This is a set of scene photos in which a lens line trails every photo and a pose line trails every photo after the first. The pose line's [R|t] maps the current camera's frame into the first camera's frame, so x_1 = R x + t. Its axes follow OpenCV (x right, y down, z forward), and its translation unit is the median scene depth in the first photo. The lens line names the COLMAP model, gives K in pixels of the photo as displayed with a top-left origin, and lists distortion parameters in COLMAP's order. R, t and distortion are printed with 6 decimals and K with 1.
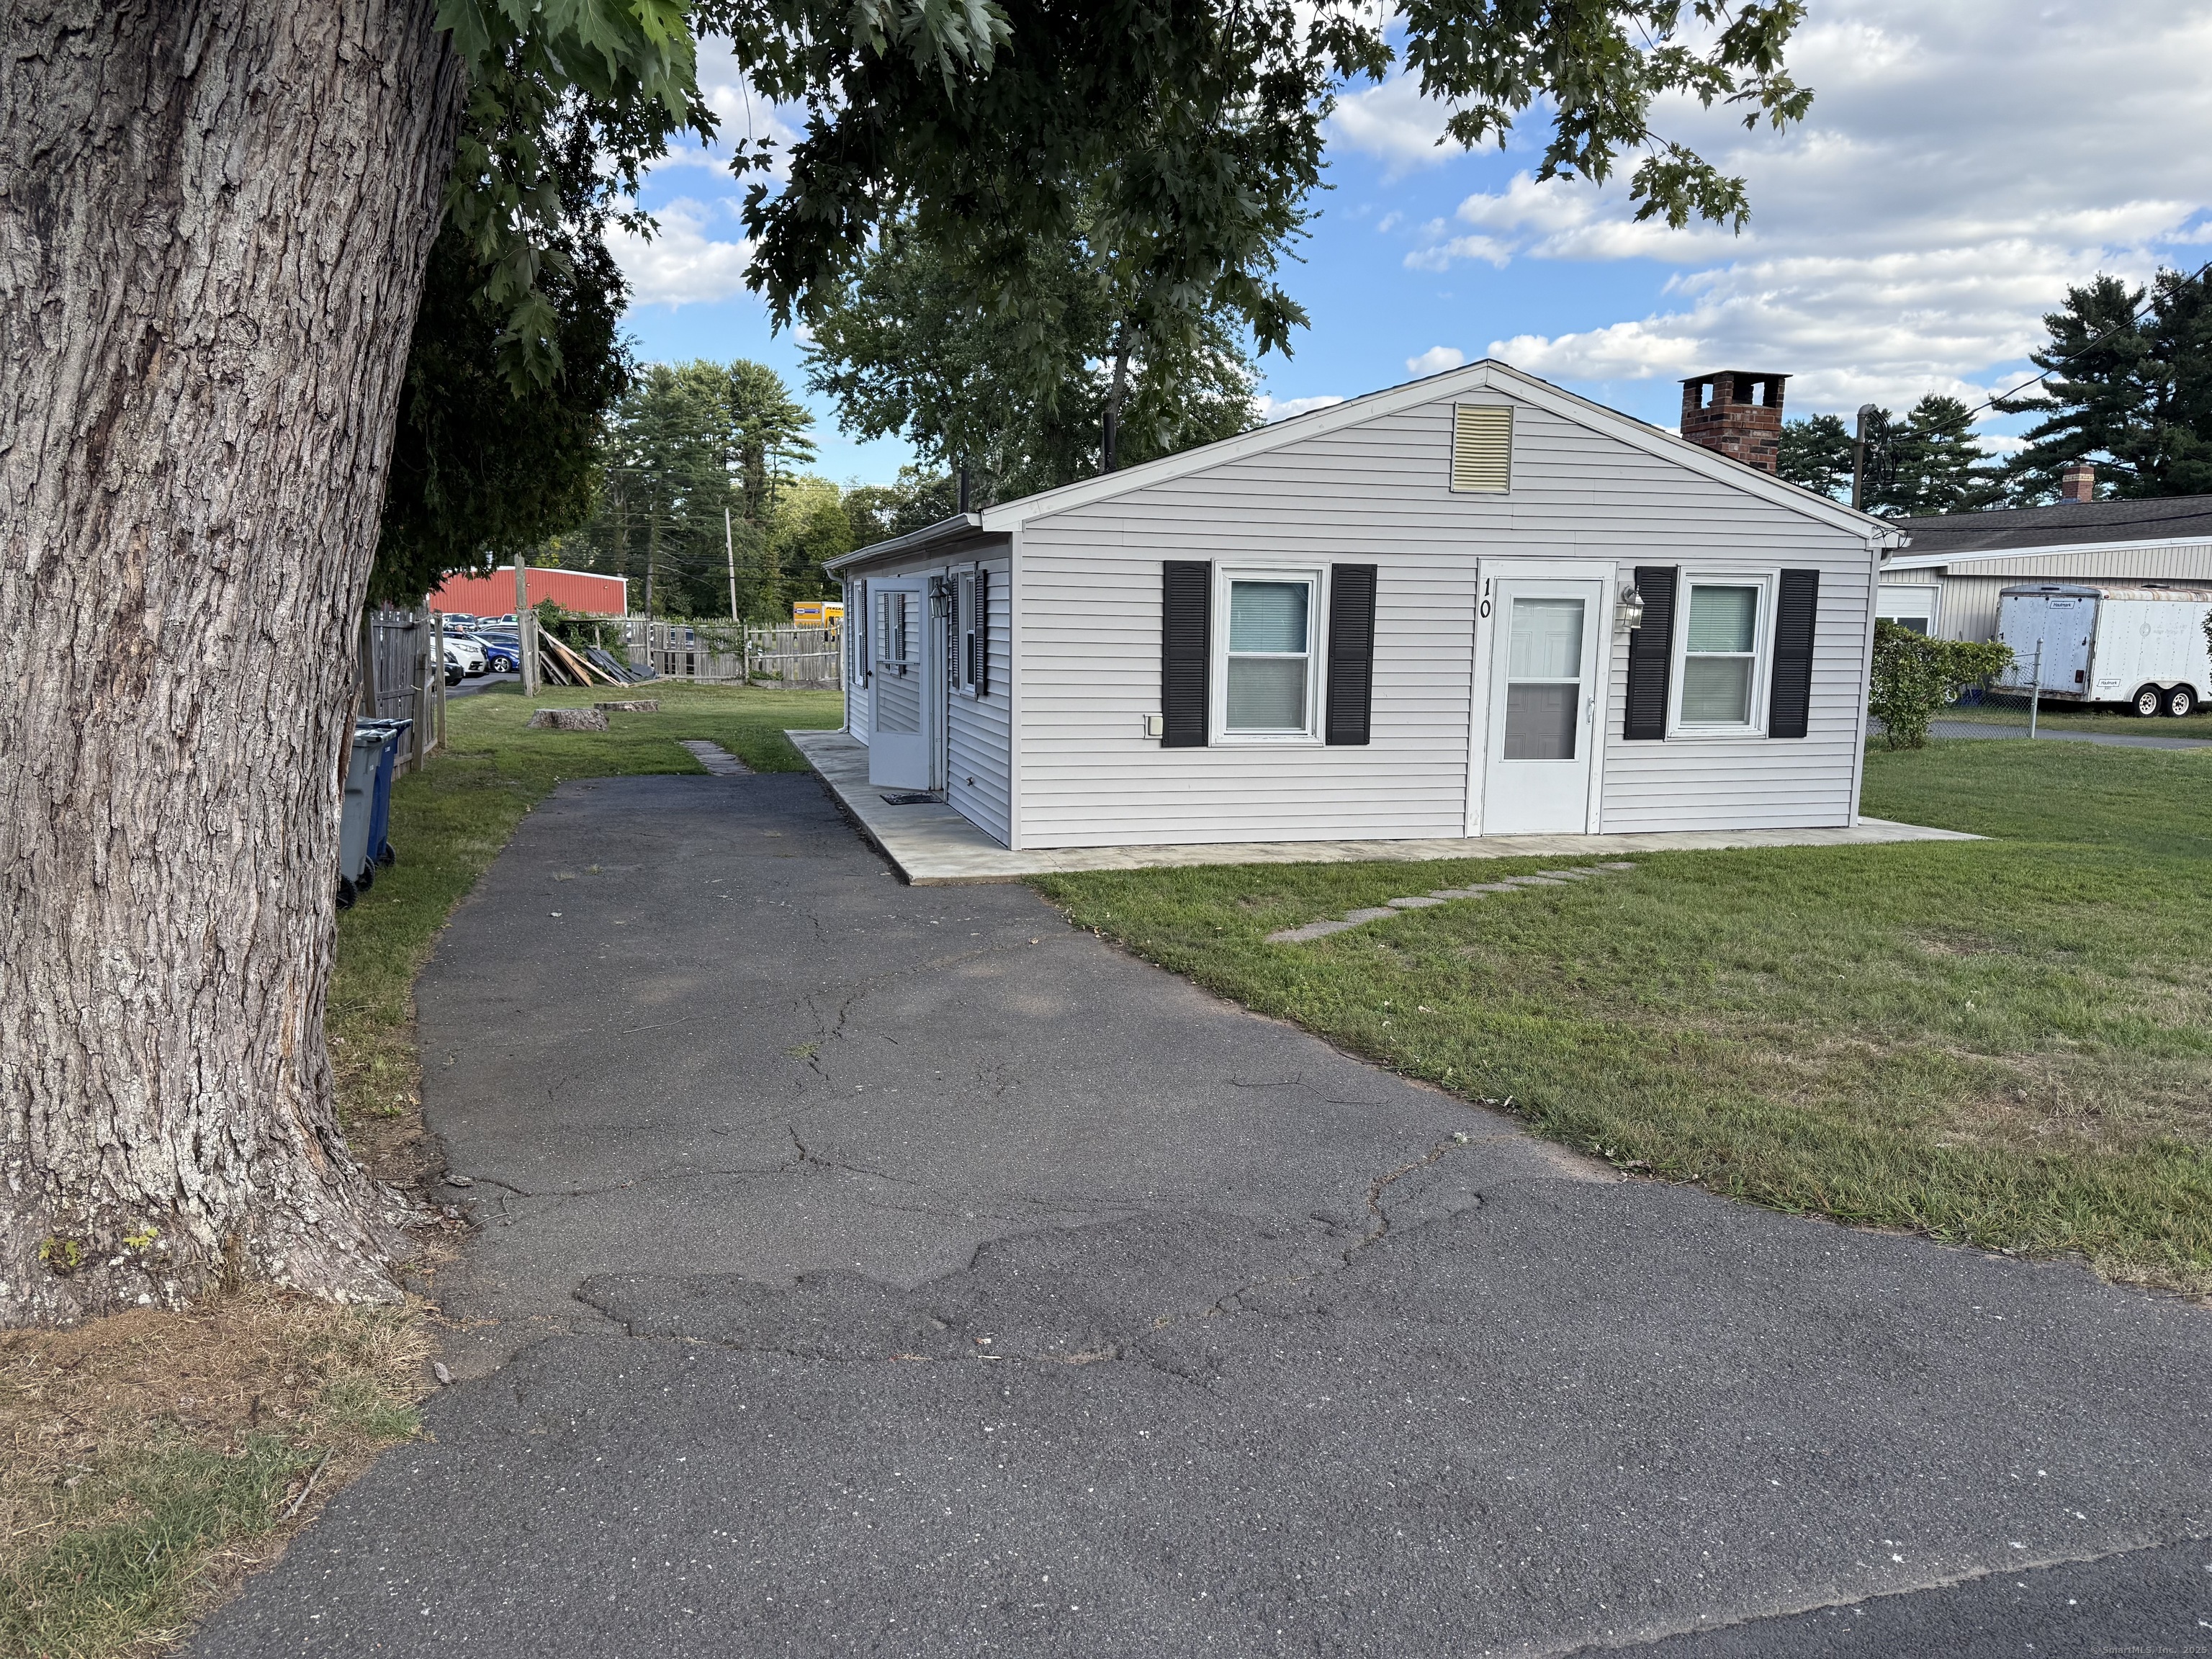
lens RADIAL K [[1588.6, 0, 1085.9], [0, 1588.6, 887.5], [0, 0, 1]] dist [0.051990, -0.040528]
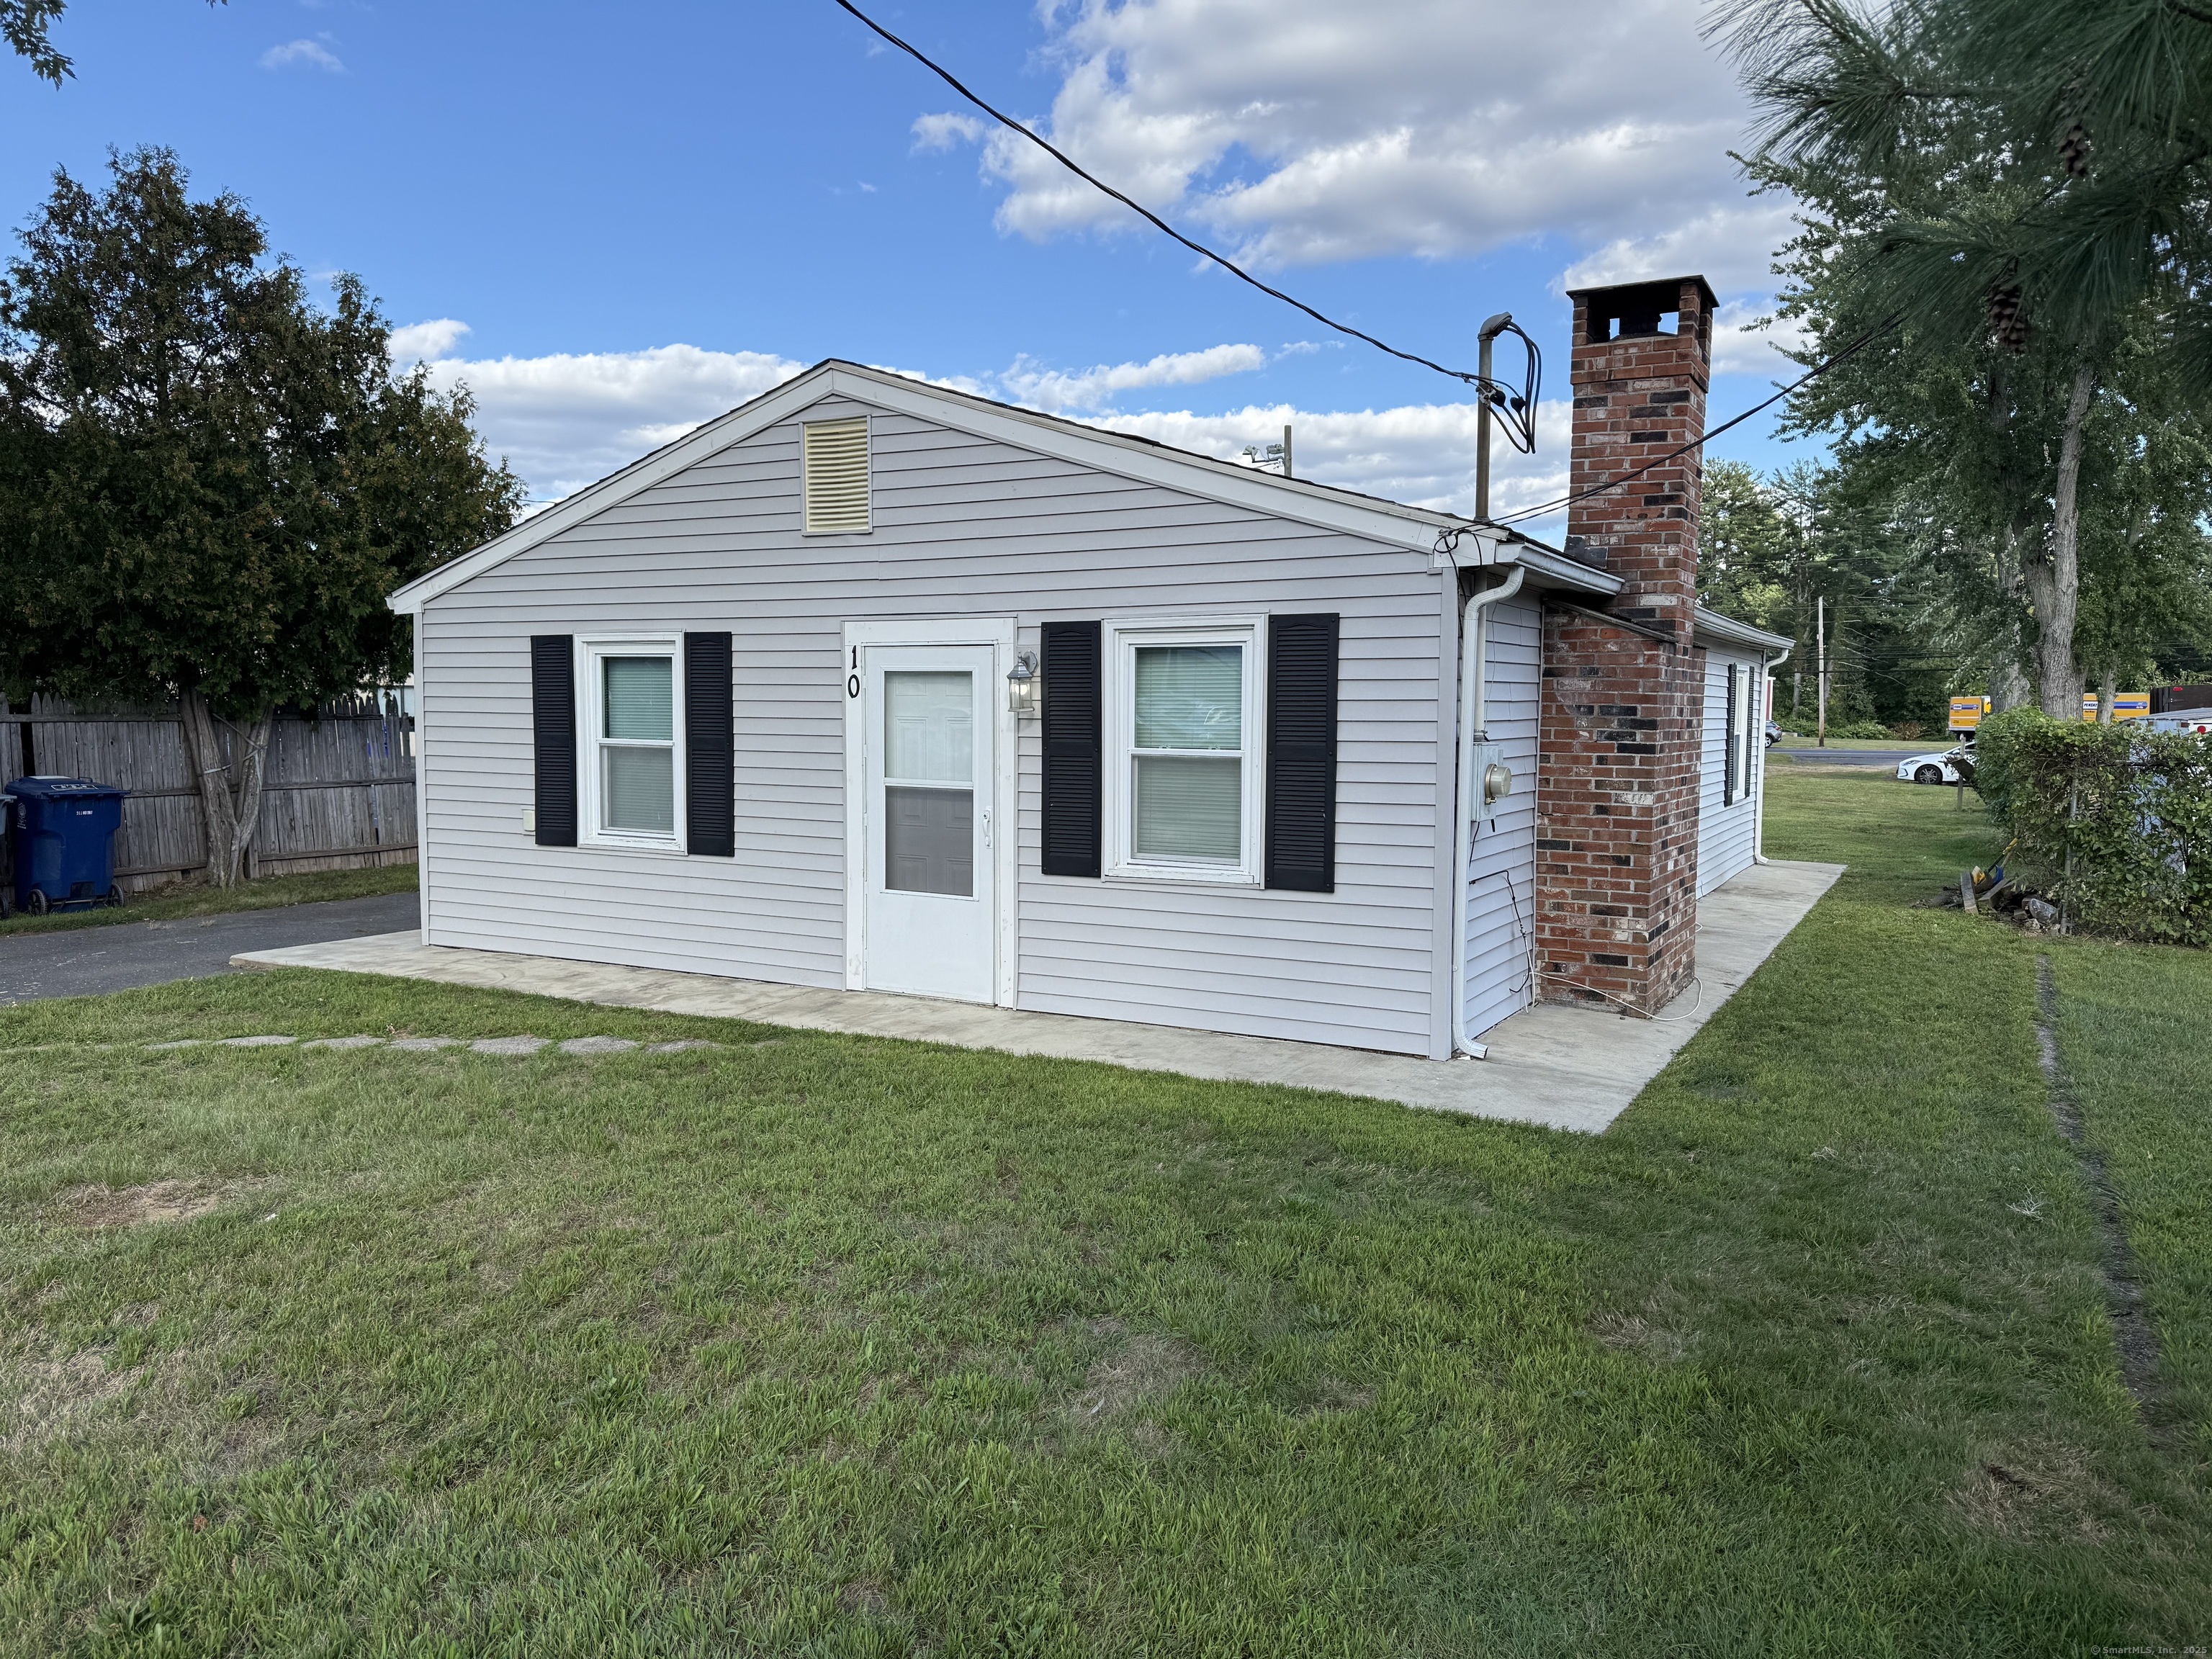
lens RADIAL K [[1588.6, 0, 1096.6], [0, 1588.6, 851.7], [0, 0, 1]] dist [0.051990, -0.040528]
pose [[0.713010, 0.055273, -0.698972, 0.839869], [-0.112252, 0.993028, -0.035981, -0.081992], [0.692110, 0.104116, 0.714243, 0.545234]]
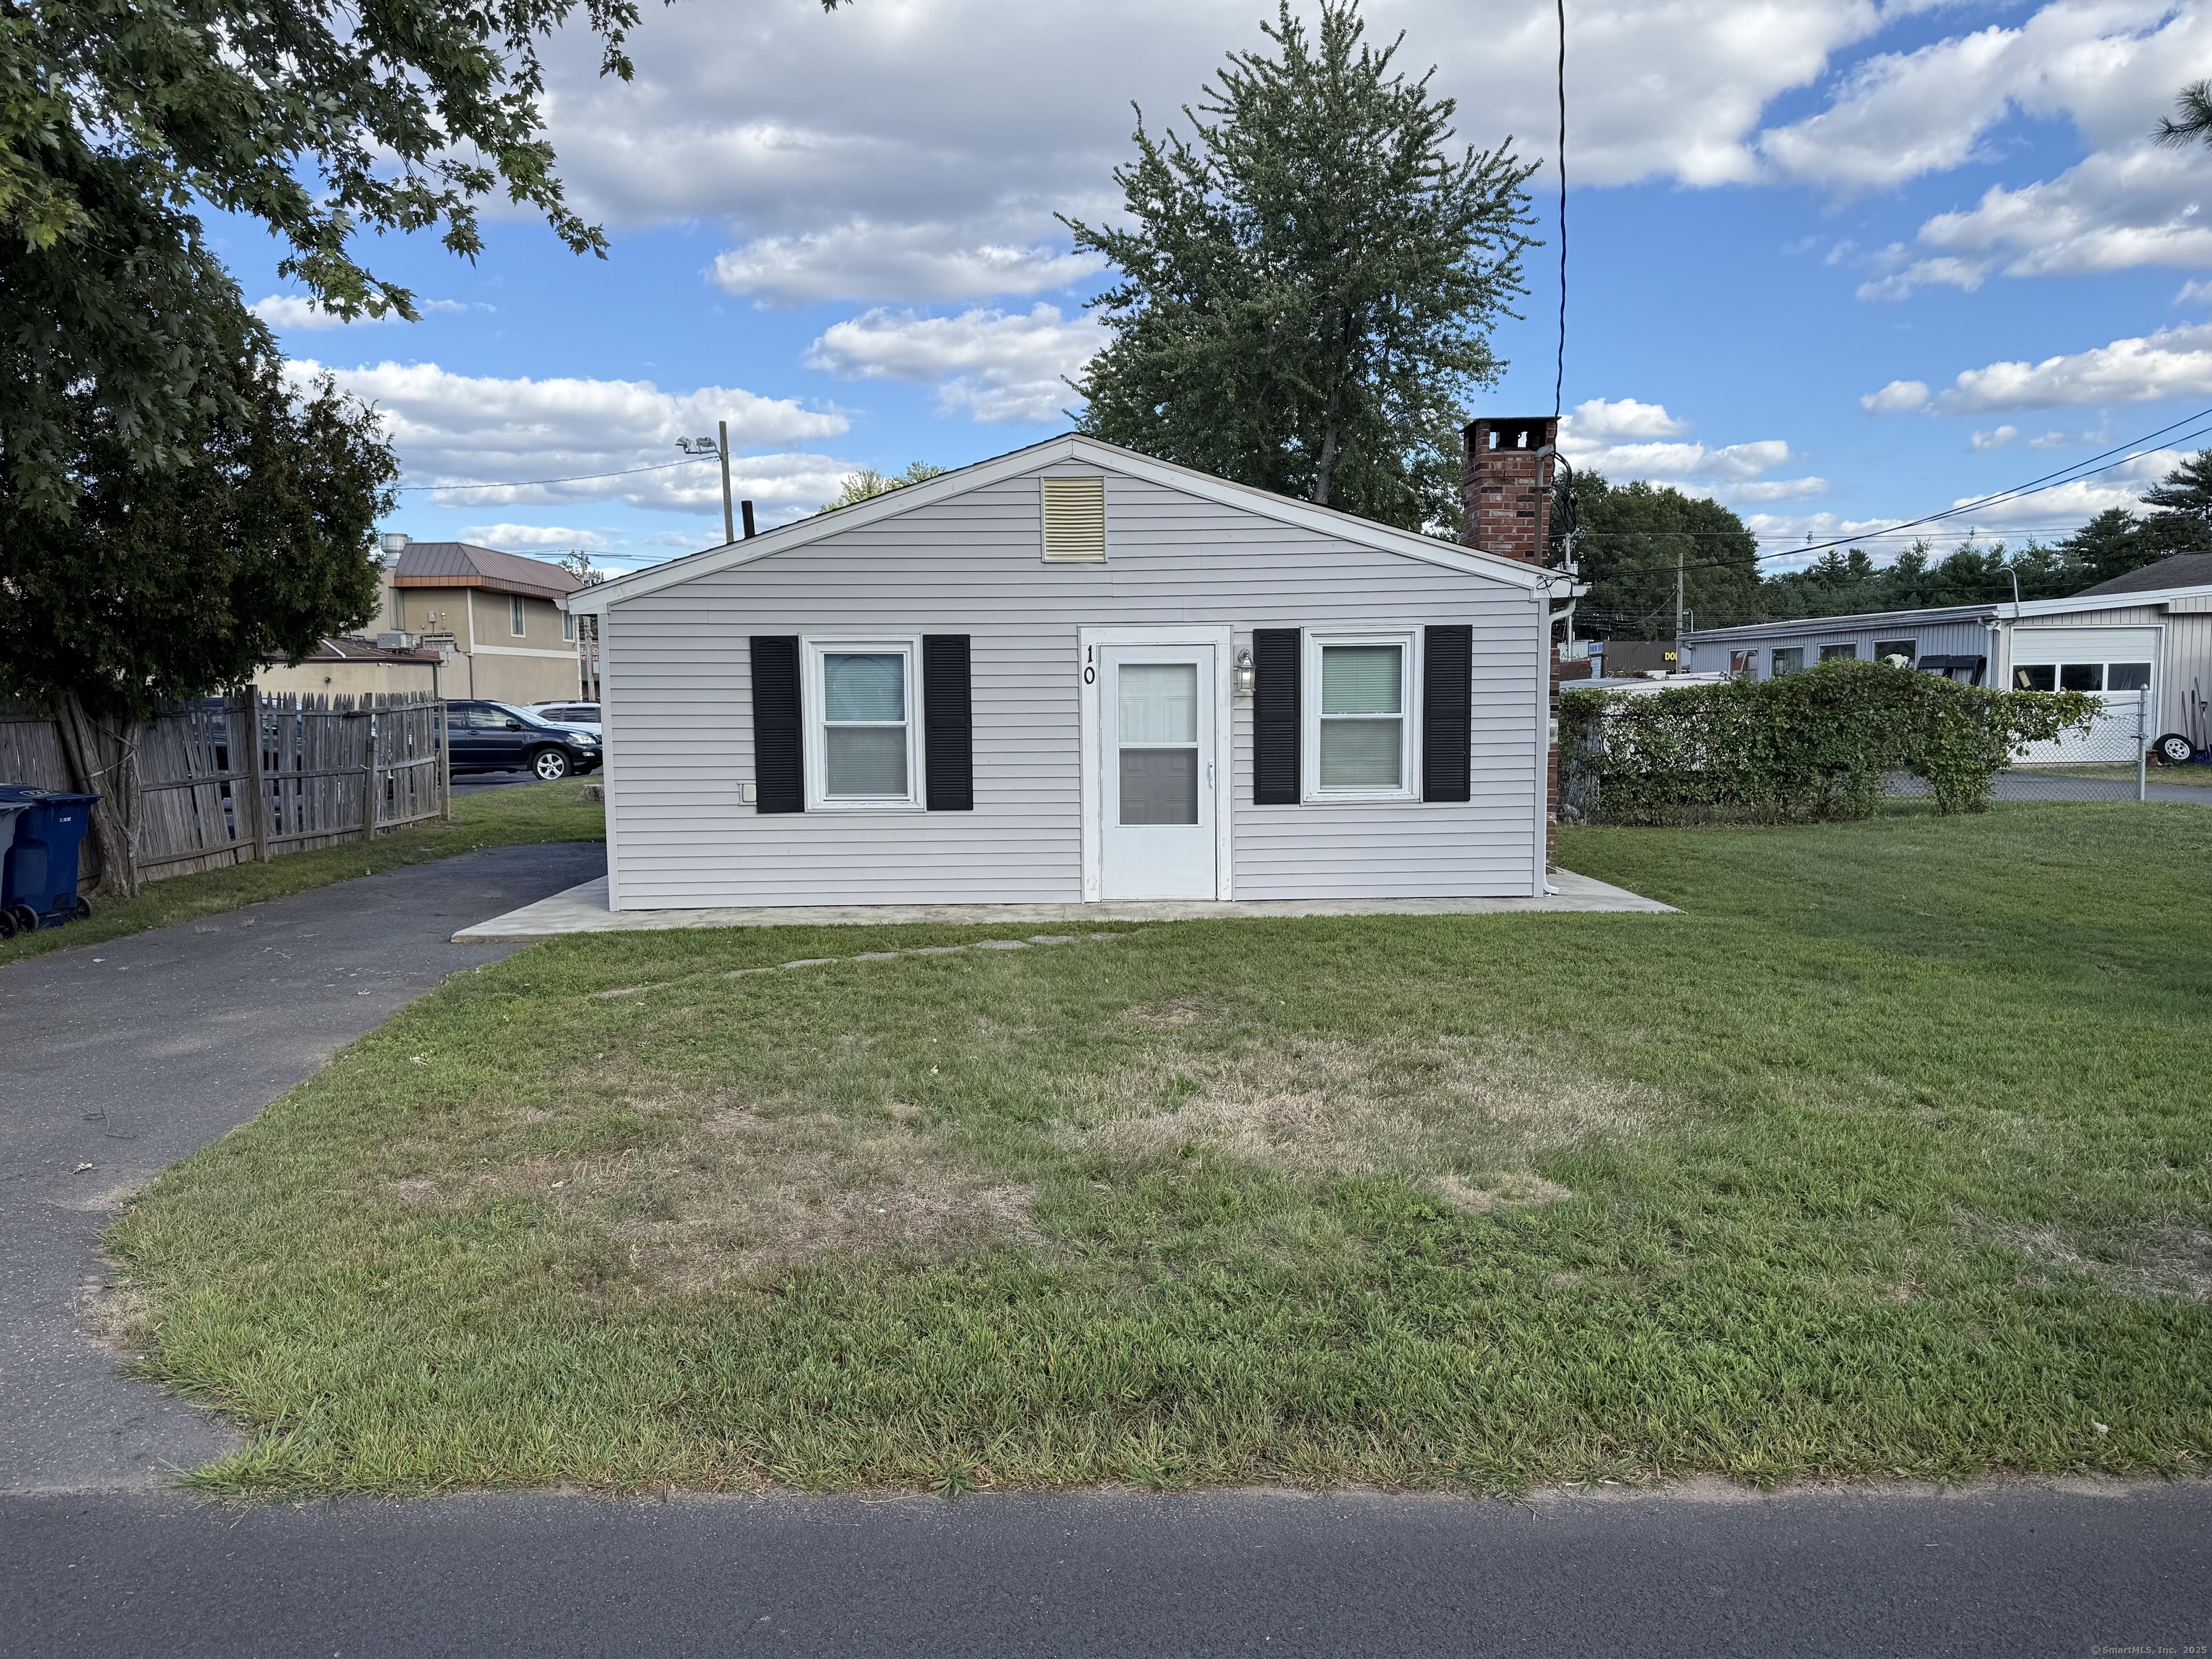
lens RADIAL K [[1588.6, 0, 1081.1], [0, 1588.6, 880.3], [0, 0, 1]] dist [0.051990, -0.040528]
pose [[0.965673, 0.006829, -0.259673, 0.497485], [-0.019326, 0.998773, -0.045605, 0.000467], [0.259043, 0.049058, 0.964619, 0.036859]]
